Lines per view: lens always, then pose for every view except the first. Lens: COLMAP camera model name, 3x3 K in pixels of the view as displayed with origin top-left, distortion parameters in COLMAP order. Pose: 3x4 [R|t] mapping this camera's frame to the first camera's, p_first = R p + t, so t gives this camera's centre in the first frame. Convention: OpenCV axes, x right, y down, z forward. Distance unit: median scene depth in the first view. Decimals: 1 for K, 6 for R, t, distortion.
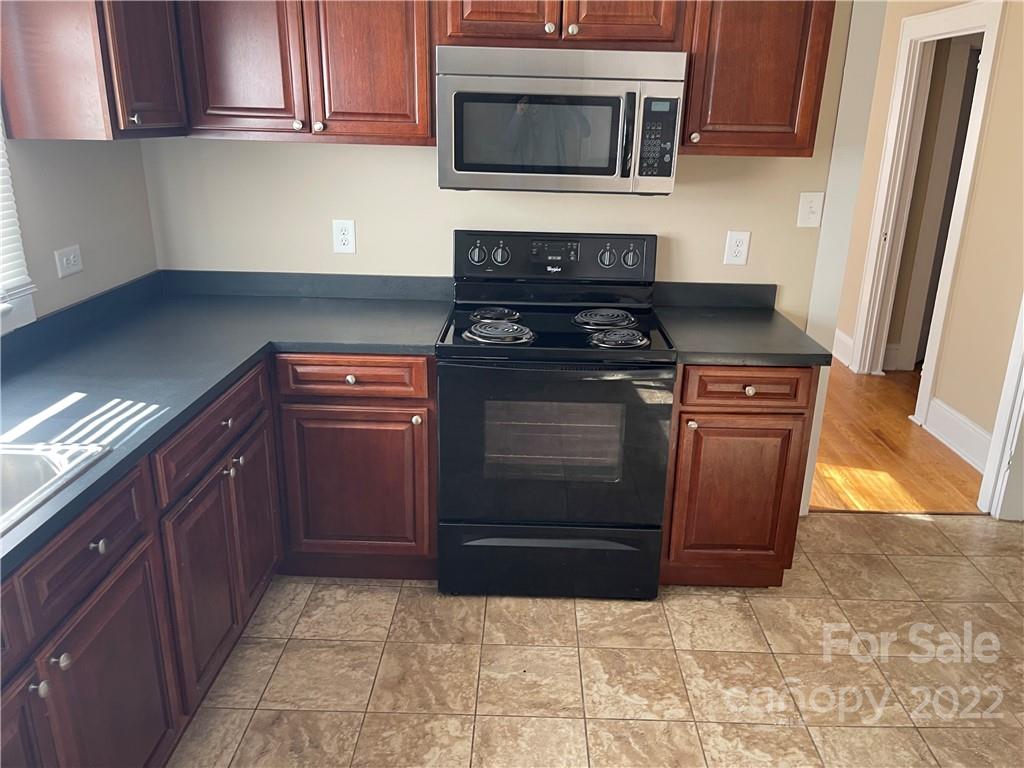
lens RADIAL K [[773.1, 0, 514.2], [0, 773.1, 375.9], [0, 0, 1]] dist [0.067369, -0.067730]
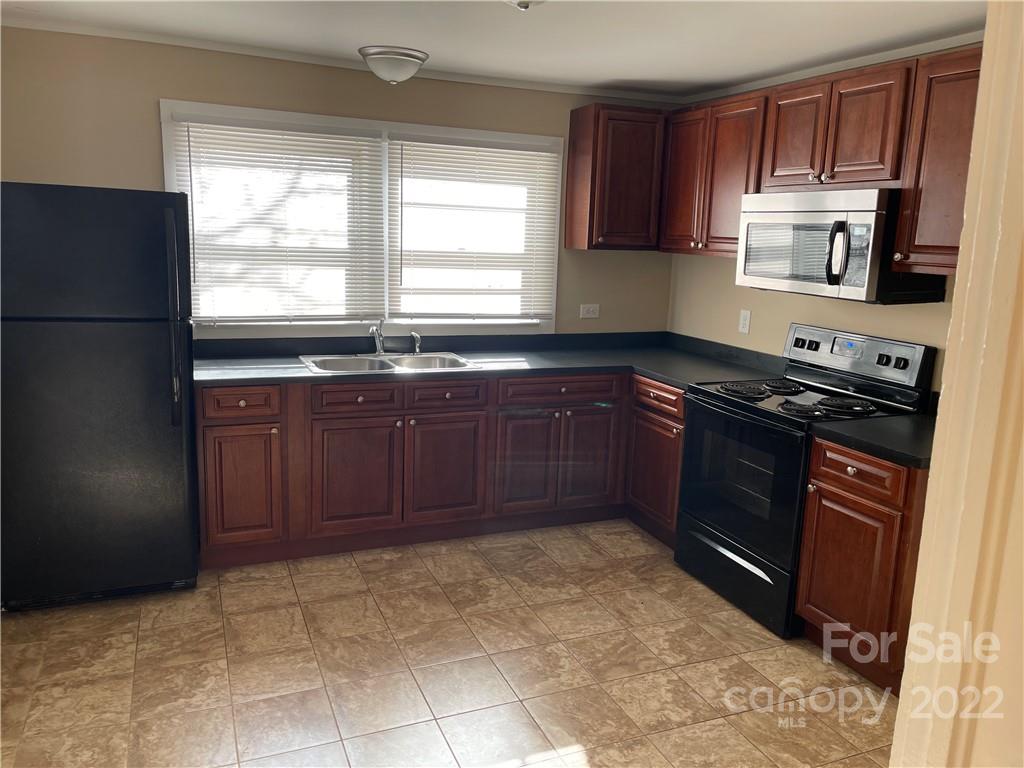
lens RADIAL K [[773.1, 0, 508.2], [0, 773.1, 386.7], [0, 0, 1]] dist [0.067369, -0.067730]
pose [[0.396129, 0.173822, -0.901592, 1.119853], [-0.314605, 0.948175, 0.044576, 0.009095], [0.862615, 0.265988, 0.430285, 0.047464]]
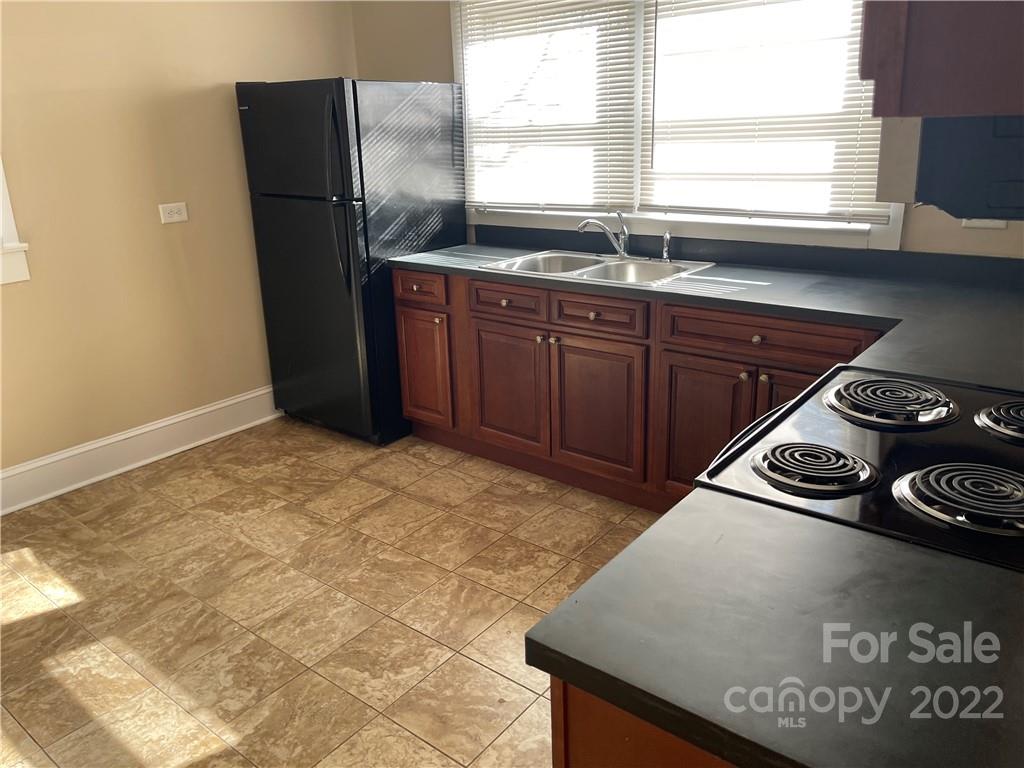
lens RADIAL K [[773.1, 0, 508.0], [0, 773.1, 379.2], [0, 0, 1]] dist [0.067369, -0.067730]
pose [[-0.621588, 0.252398, -0.741569, 0.660792], [-0.219006, 0.852926, 0.473871, -0.321183], [0.752107, 0.456960, -0.474892, 1.135001]]
